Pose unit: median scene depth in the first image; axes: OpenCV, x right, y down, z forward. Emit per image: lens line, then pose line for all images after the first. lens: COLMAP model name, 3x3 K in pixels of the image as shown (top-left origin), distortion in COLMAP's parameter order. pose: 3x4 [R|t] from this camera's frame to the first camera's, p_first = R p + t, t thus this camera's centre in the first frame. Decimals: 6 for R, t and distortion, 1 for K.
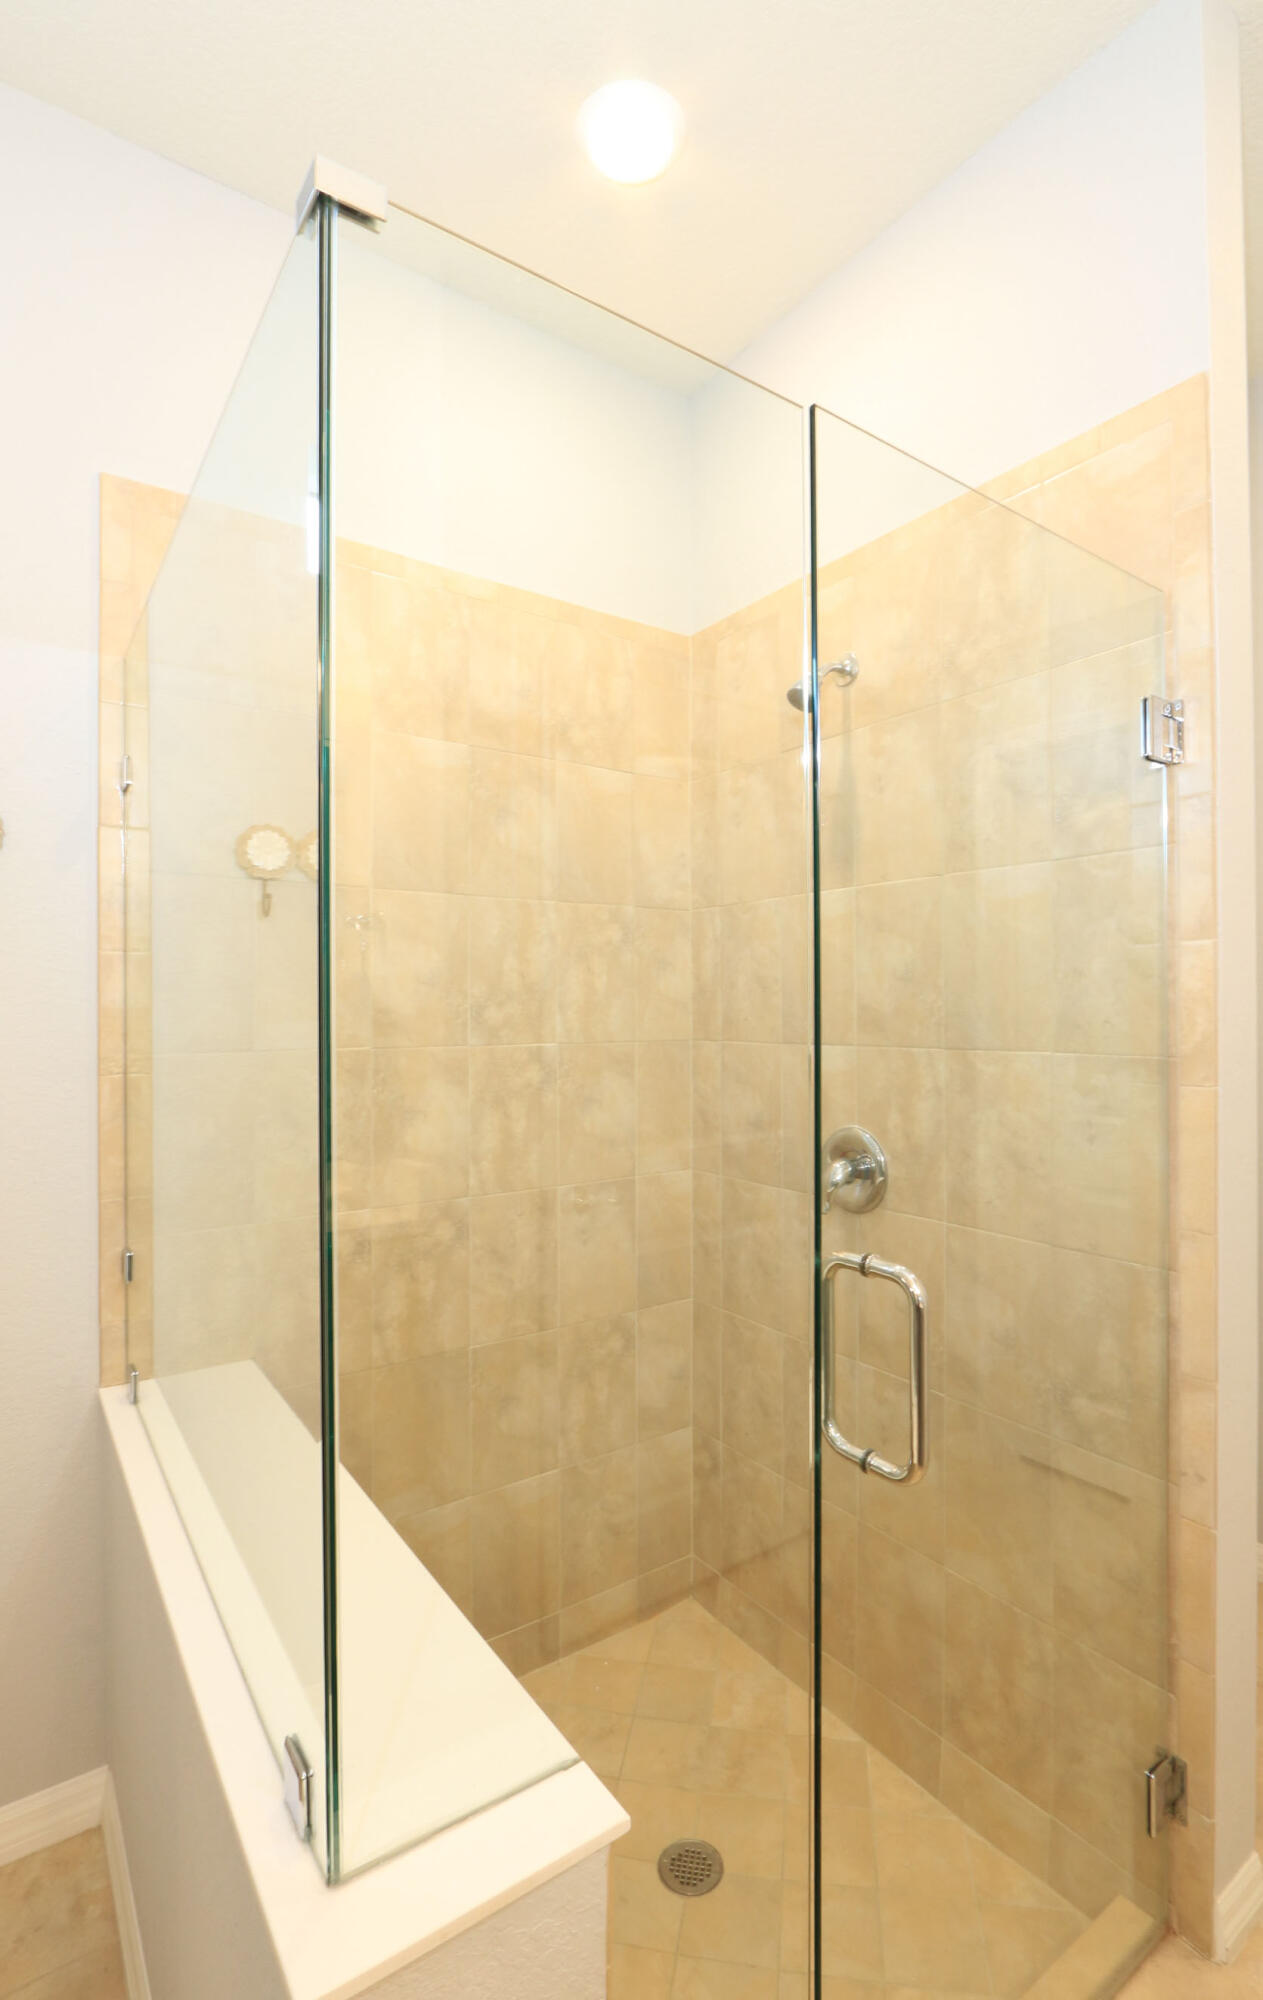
lens RADIAL K [[944.4, 0, 653.9], [0, 944.4, 1001.5], [0, 0, 1]] dist [-0.027036, 0.000890]
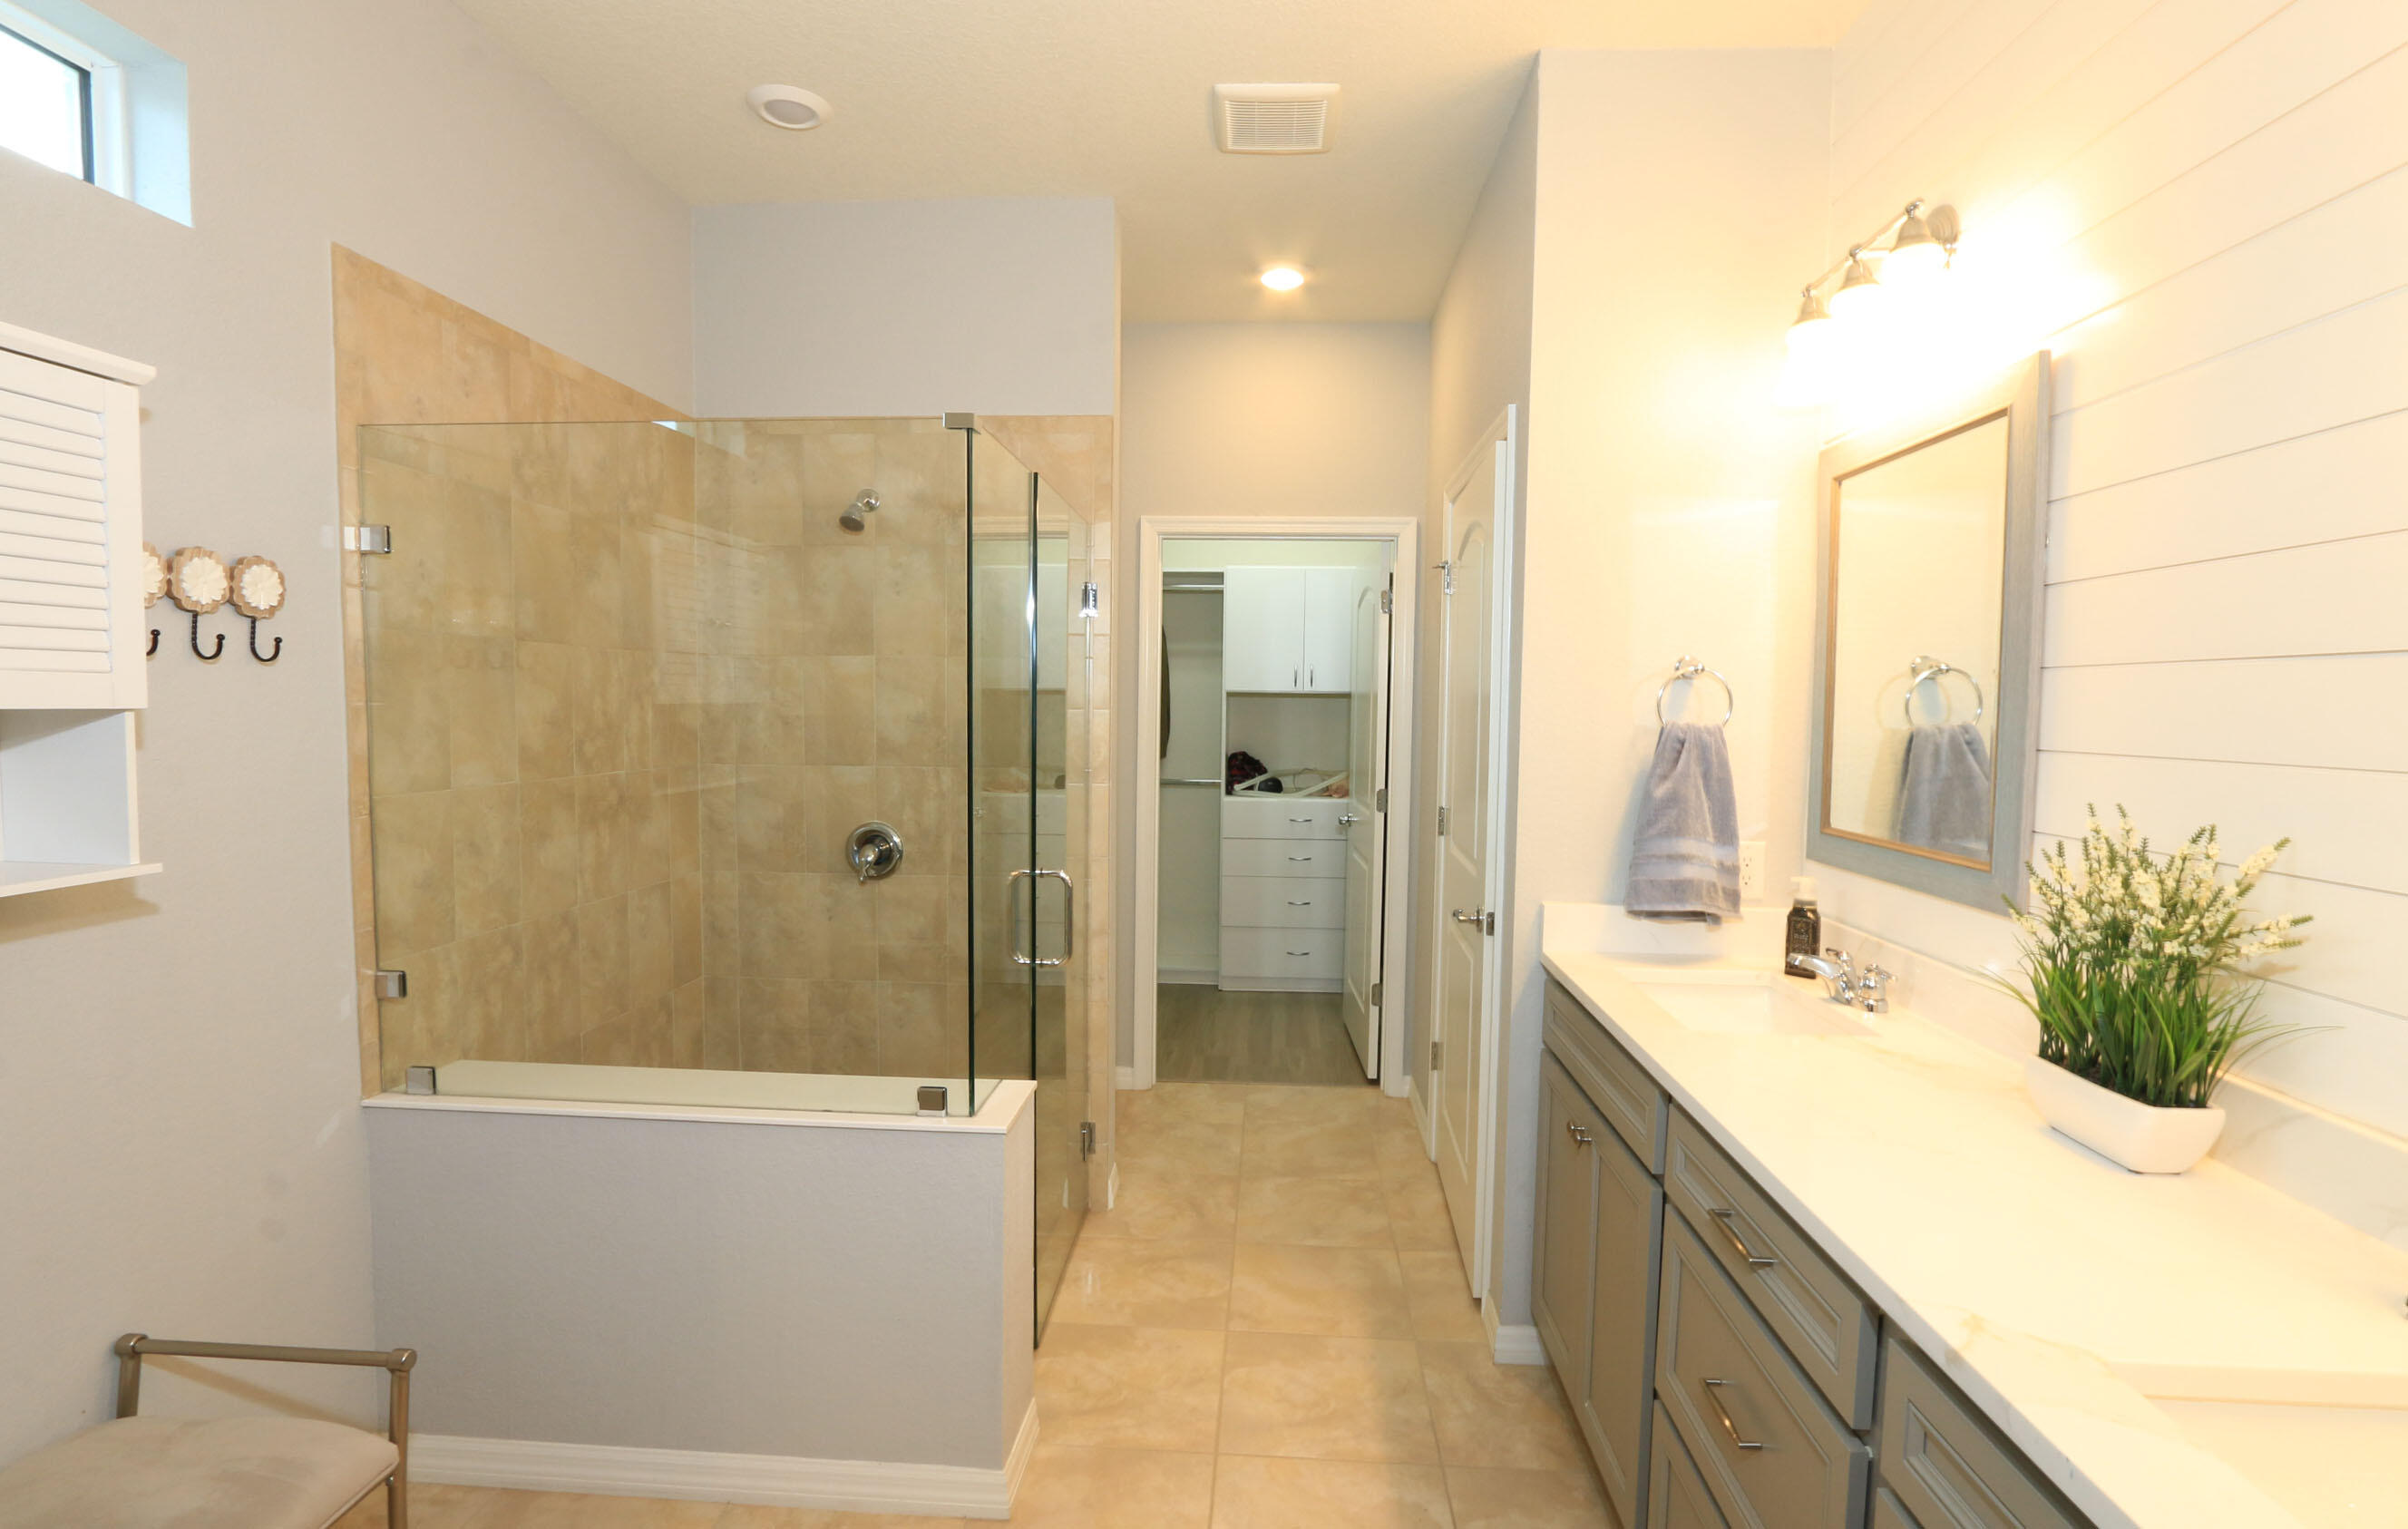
lens RADIAL K [[1137.1, 0, 1195.8], [0, 1137.1, 774.4], [0, 0, 1]] dist [-0.027036, 0.000890]
pose [[0.633614, -0.037366, 0.772747, -0.781092], [-0.020418, 0.997677, 0.064984, -0.060400], [-0.773380, -0.056953, 0.631379, -0.459067]]
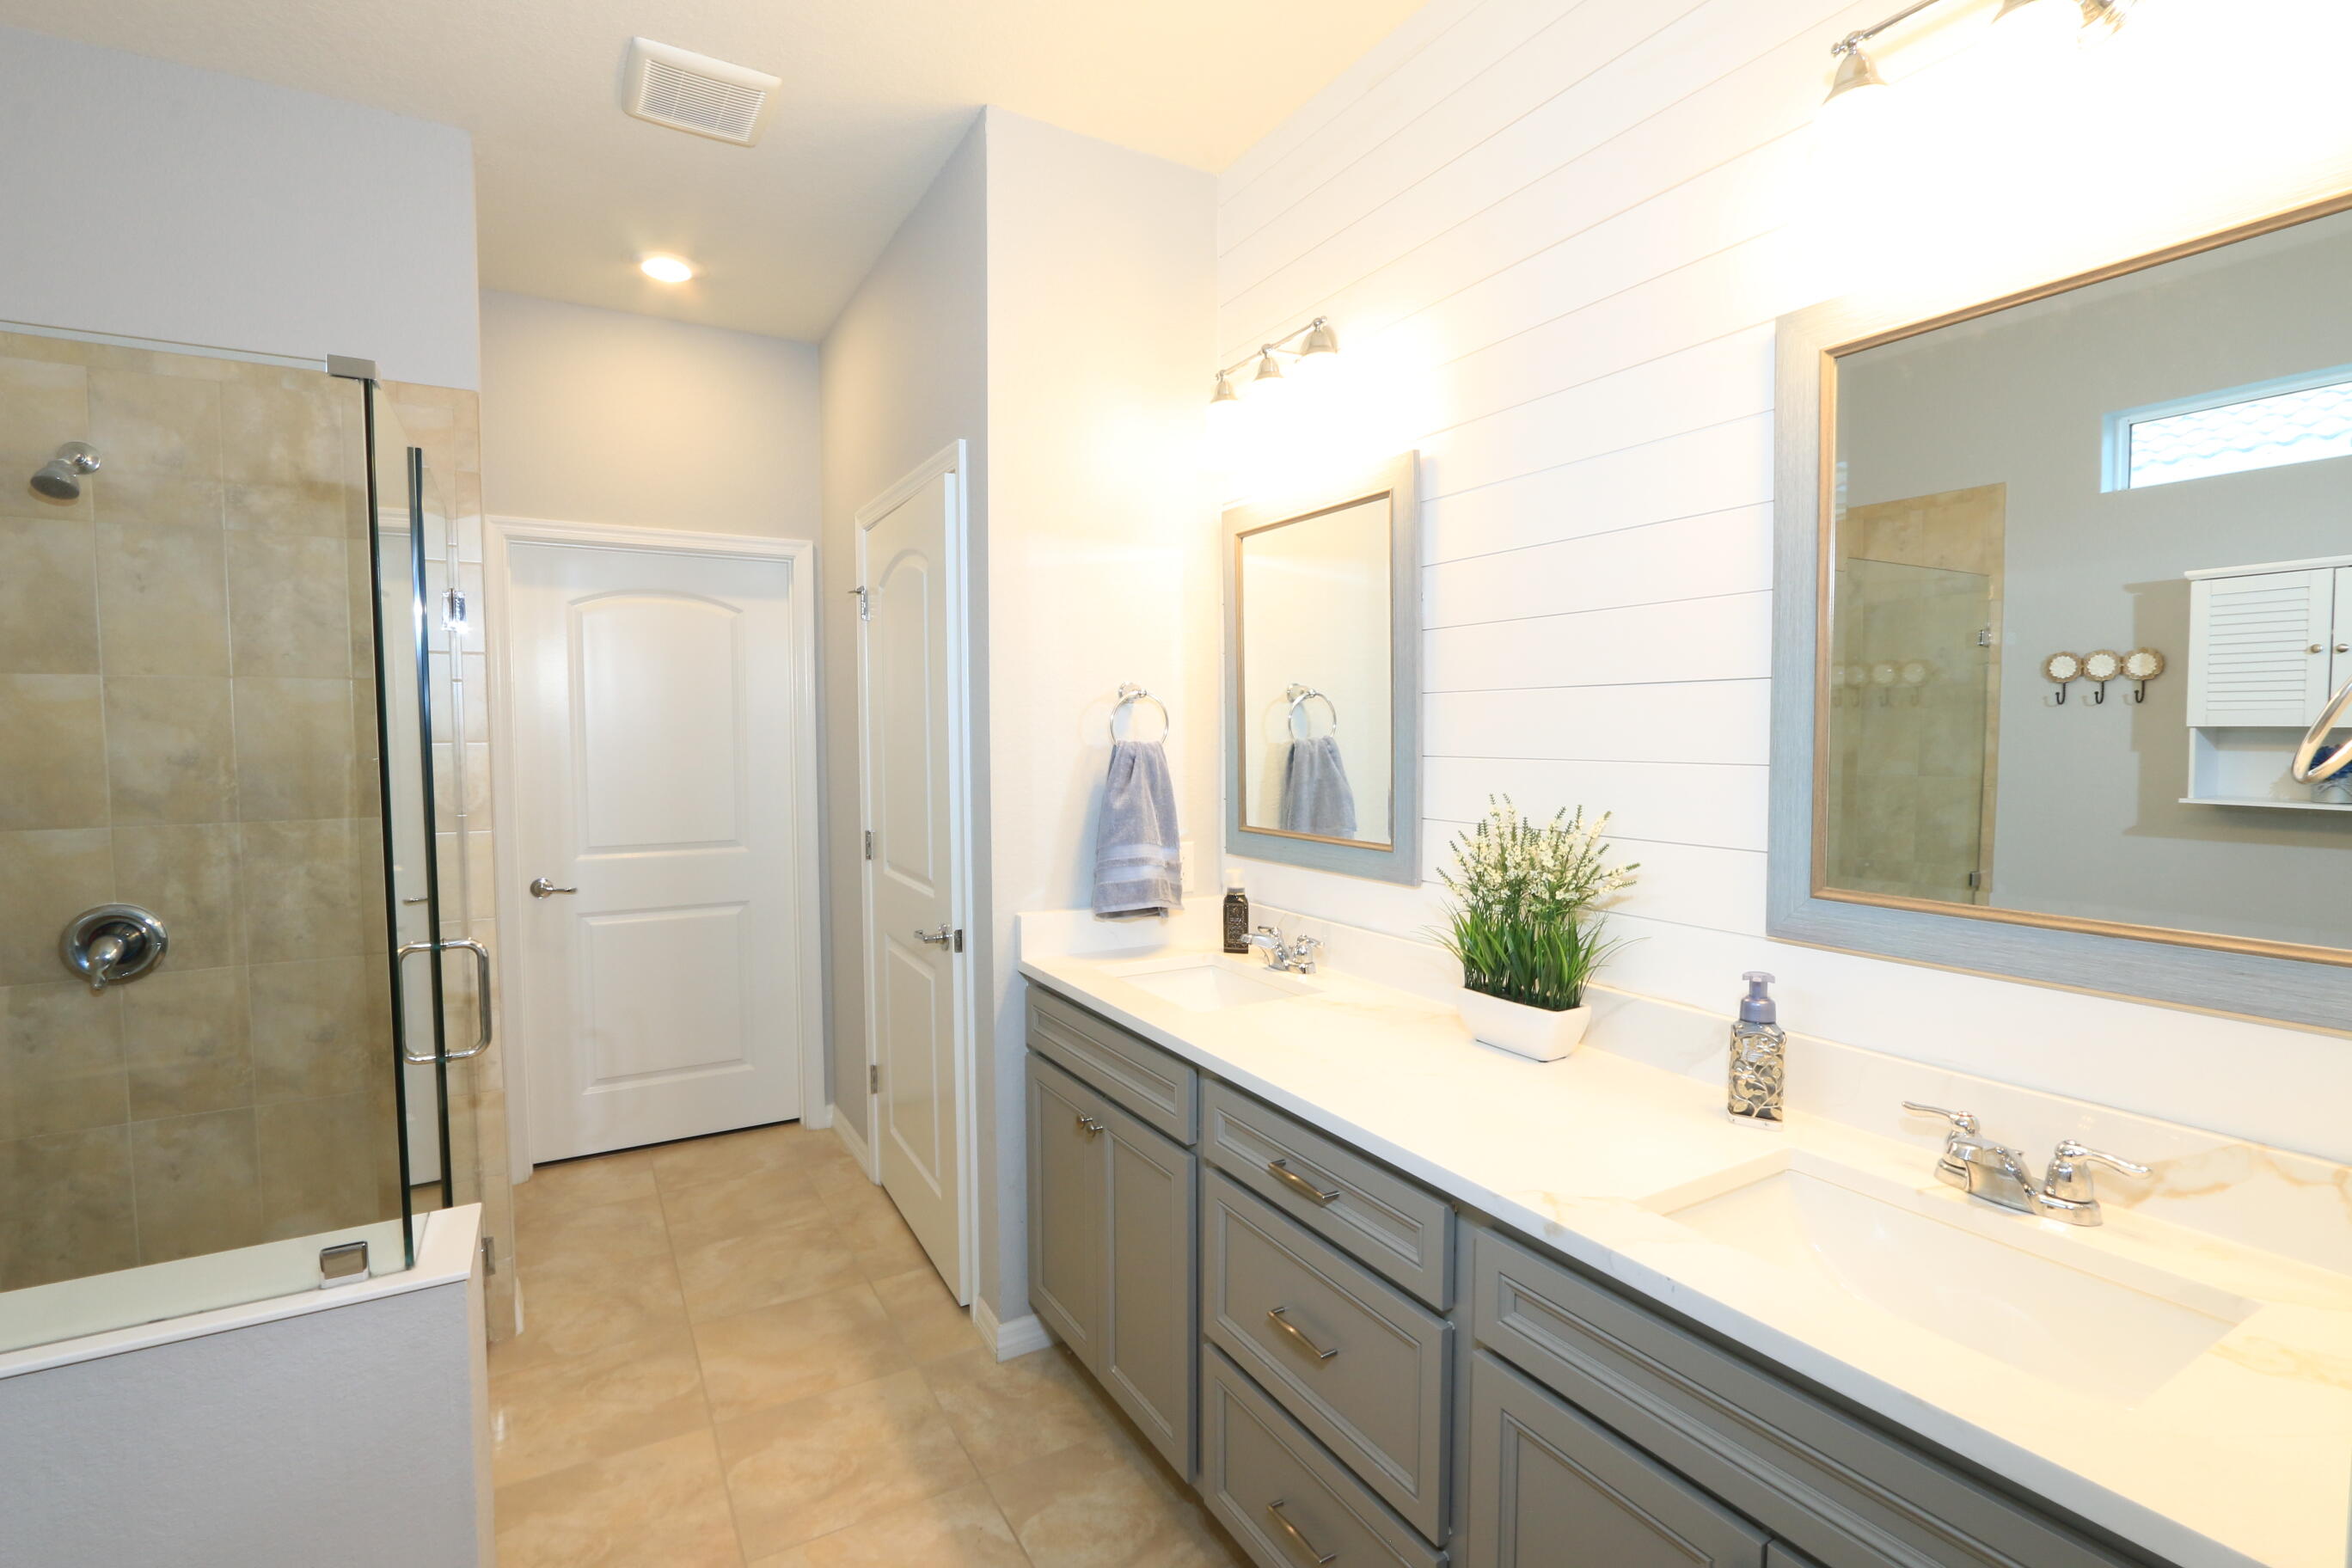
lens RADIAL K [[1082.4, 0, 1185.4], [0, 1082.4, 785.4], [0, 0, 1]] dist [-0.030158, 0.008058]
pose [[0.085978, -0.048305, 0.995125, -0.808234], [-0.004212, 0.998797, 0.048847, -0.058387], [-0.996288, -0.008391, 0.085672, -0.275684]]
